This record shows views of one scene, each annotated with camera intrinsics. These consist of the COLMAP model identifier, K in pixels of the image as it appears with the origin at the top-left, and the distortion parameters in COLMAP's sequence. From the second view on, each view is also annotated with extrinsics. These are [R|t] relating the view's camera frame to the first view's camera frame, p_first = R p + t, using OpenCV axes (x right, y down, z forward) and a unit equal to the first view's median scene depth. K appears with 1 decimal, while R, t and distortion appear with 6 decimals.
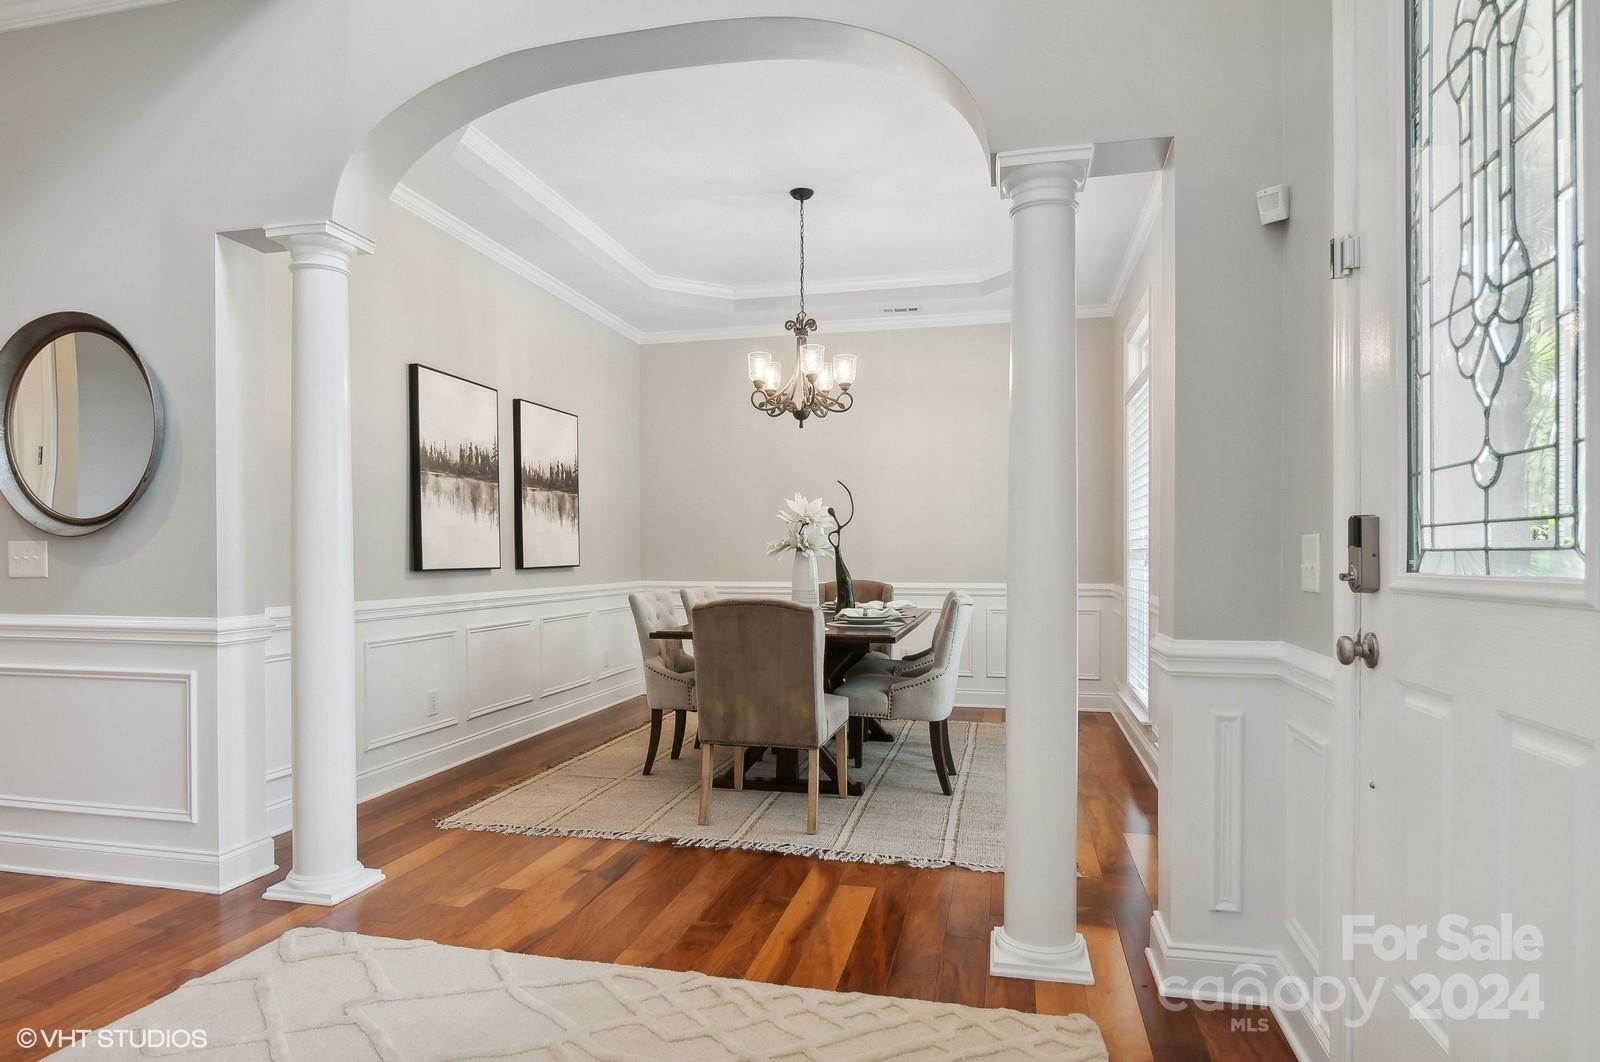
lens RADIAL K [[877.8, 0, 714.8], [0, 877.8, 553.5], [0, 0, 1]] dist [-0.002858, -0.006999]
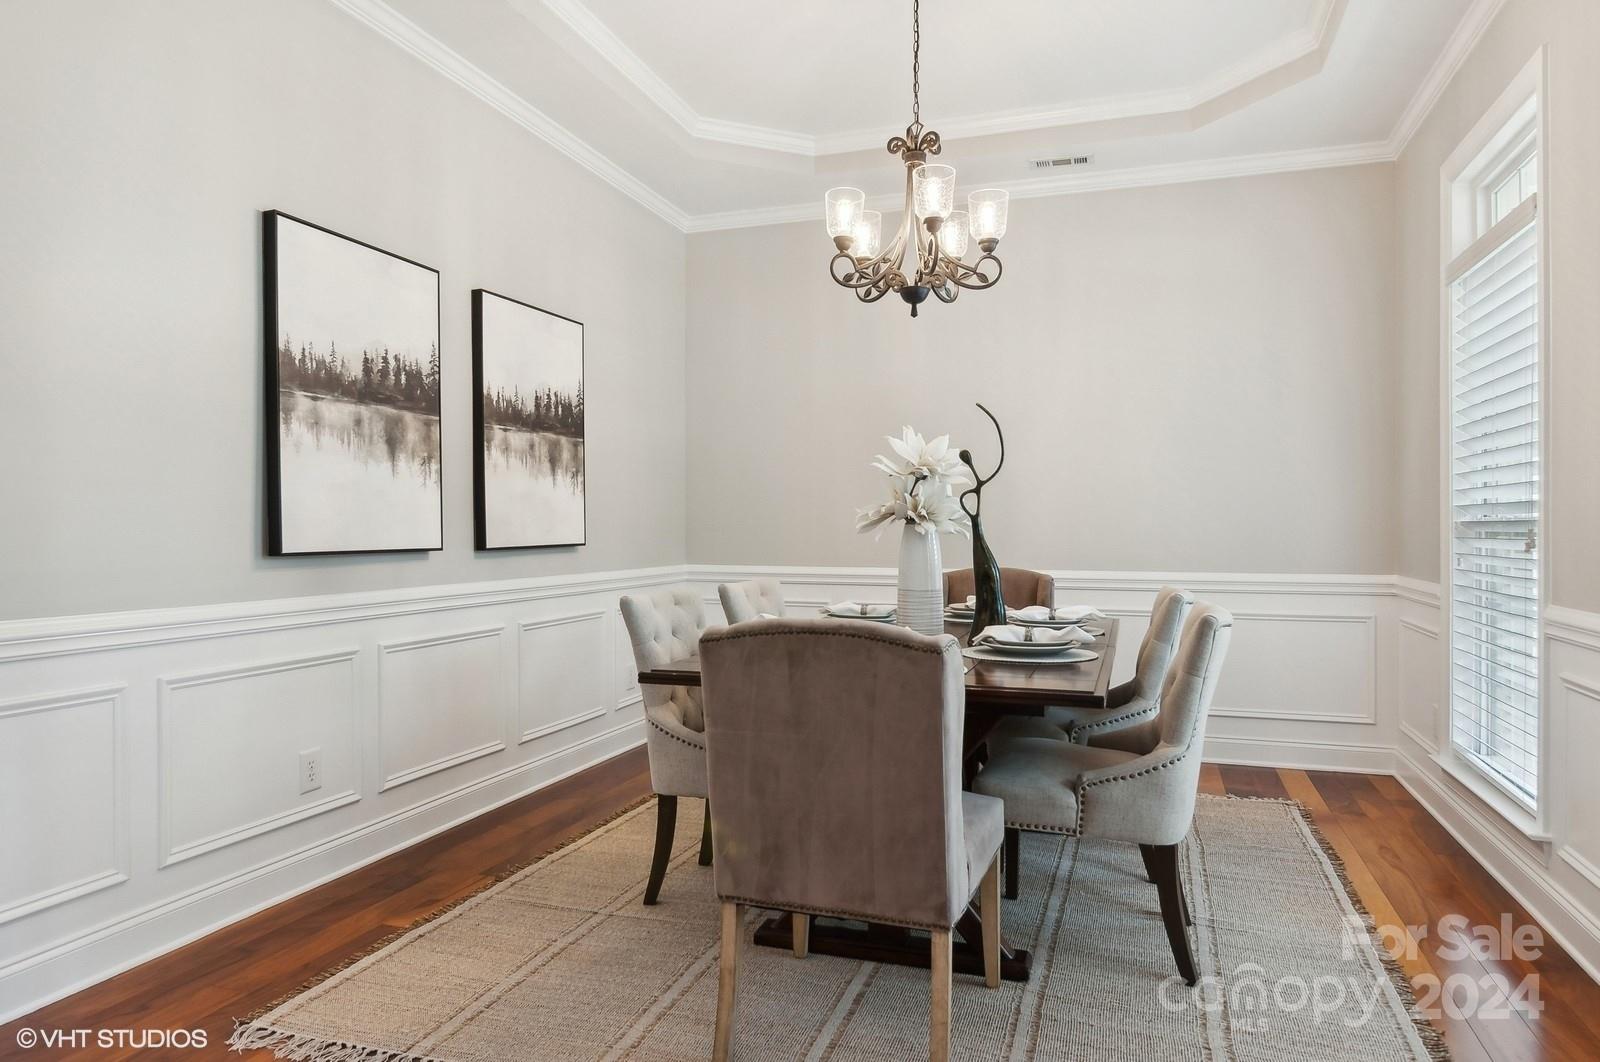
lens RADIAL K [[1009.9, 0, 814.0], [0, 1009.9, 528.9], [0, 0, 1]] dist [-0.003212, -0.004546]
pose [[0.999991, 0.001596, 0.003869, 0.028903], [-0.001610, 0.999992, 0.003699, -0.001677], [-0.003863, -0.003705, 0.999986, 0.325158]]
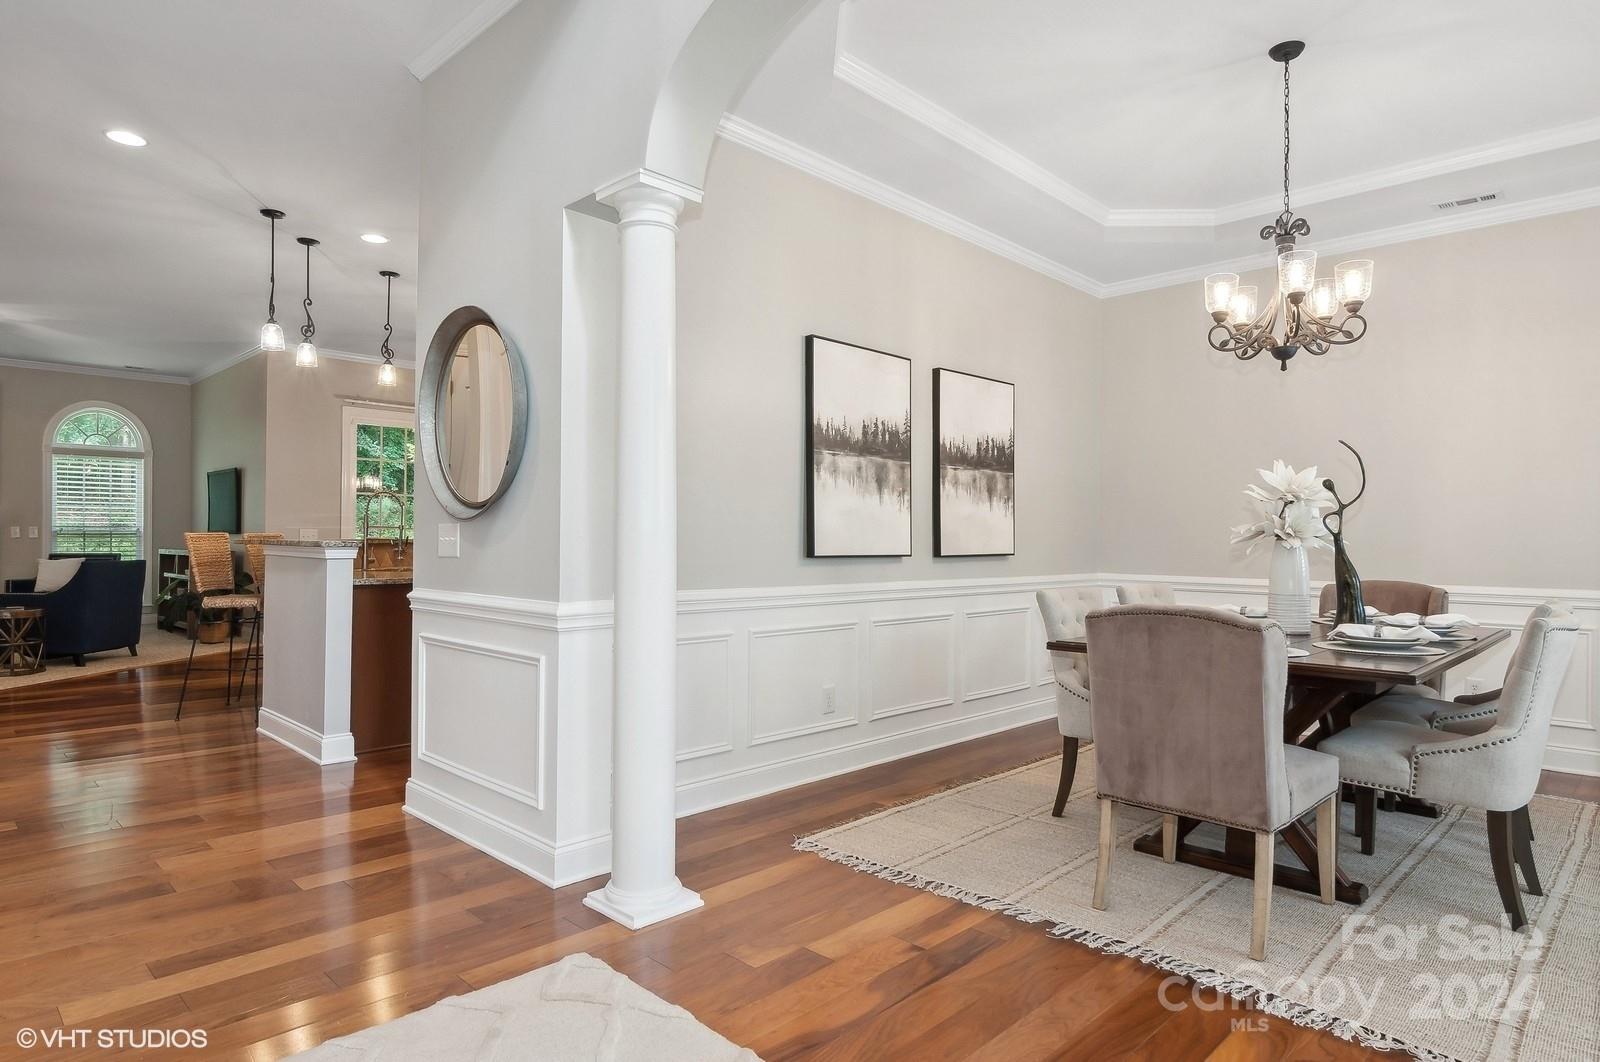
lens RADIAL K [[877.8, 0, 785.6], [0, 877.8, 536.8], [0, 0, 1]] dist [-0.002858, -0.006999]
pose [[0.887505, 0.008268, -0.460724, 0.069844], [-0.009936, 0.999950, -0.001195, -0.000406], [0.460691, 0.005638, 0.887543, 0.170967]]
